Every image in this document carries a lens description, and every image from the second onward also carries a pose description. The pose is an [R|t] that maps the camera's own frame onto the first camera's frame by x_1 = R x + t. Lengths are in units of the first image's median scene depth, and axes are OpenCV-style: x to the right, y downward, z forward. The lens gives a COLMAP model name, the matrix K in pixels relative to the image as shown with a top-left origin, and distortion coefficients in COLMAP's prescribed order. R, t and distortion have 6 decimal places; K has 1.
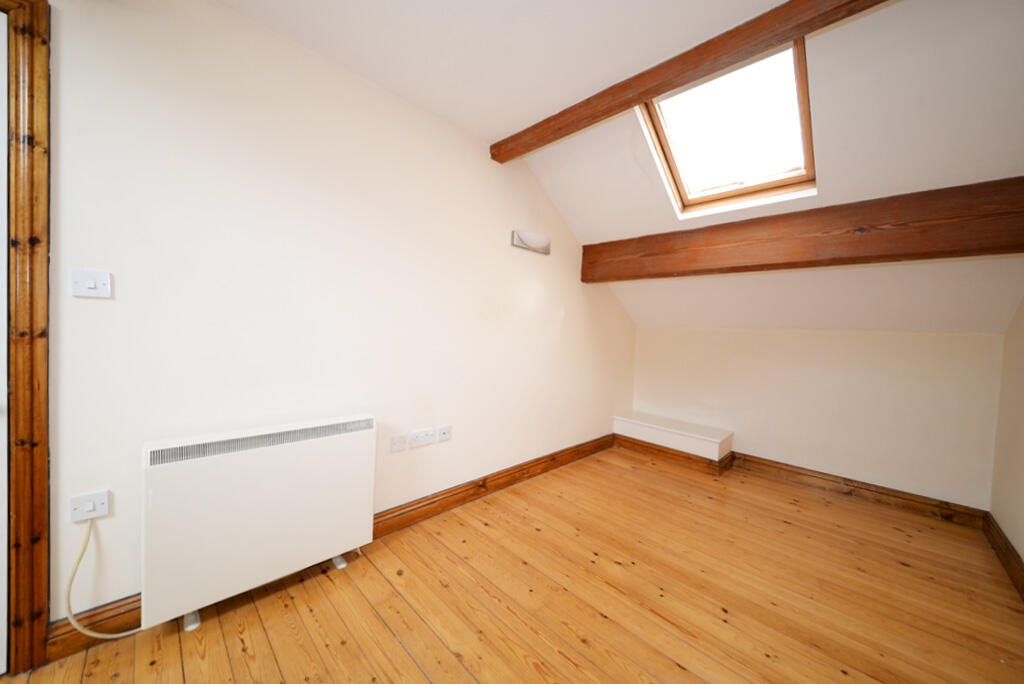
lens RADIAL K [[357.7, 0, 510.7], [0, 357.7, 340.5], [0, 0, 1]] dist [0.000932, -0.000379]
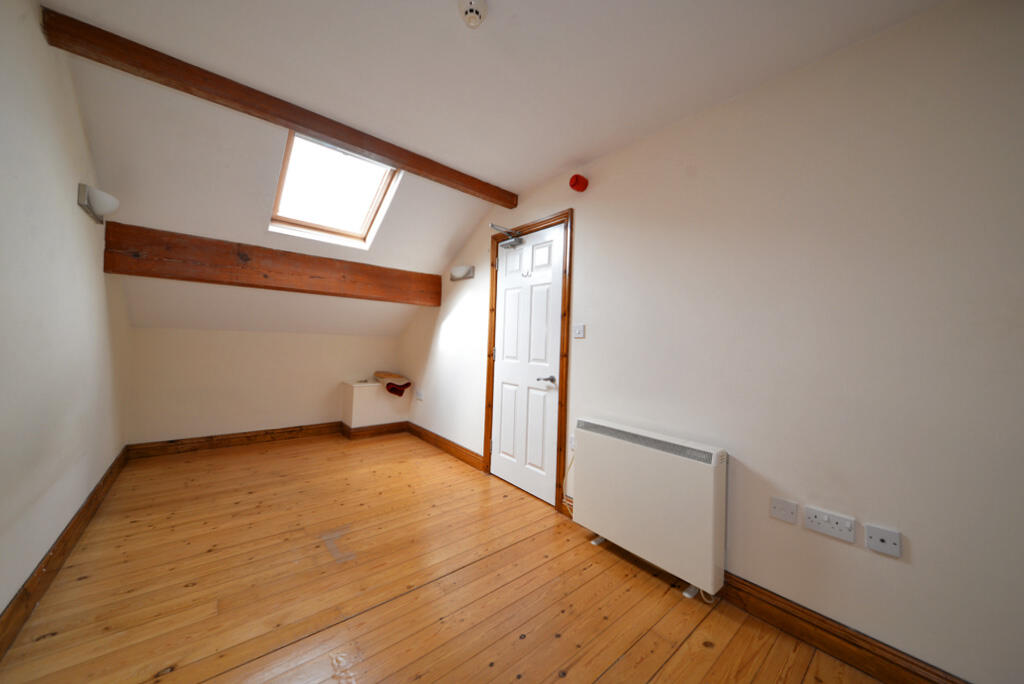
lens RADIAL K [[357.7, 0, 510.2], [0, 357.7, 341.3], [0, 0, 1]] dist [0.000932, -0.000379]
pose [[-0.075936, -0.047903, -0.995961, 0.624620], [-0.071257, 0.996552, -0.042498, 0.007573], [0.994563, 0.067742, -0.079088, 0.579633]]
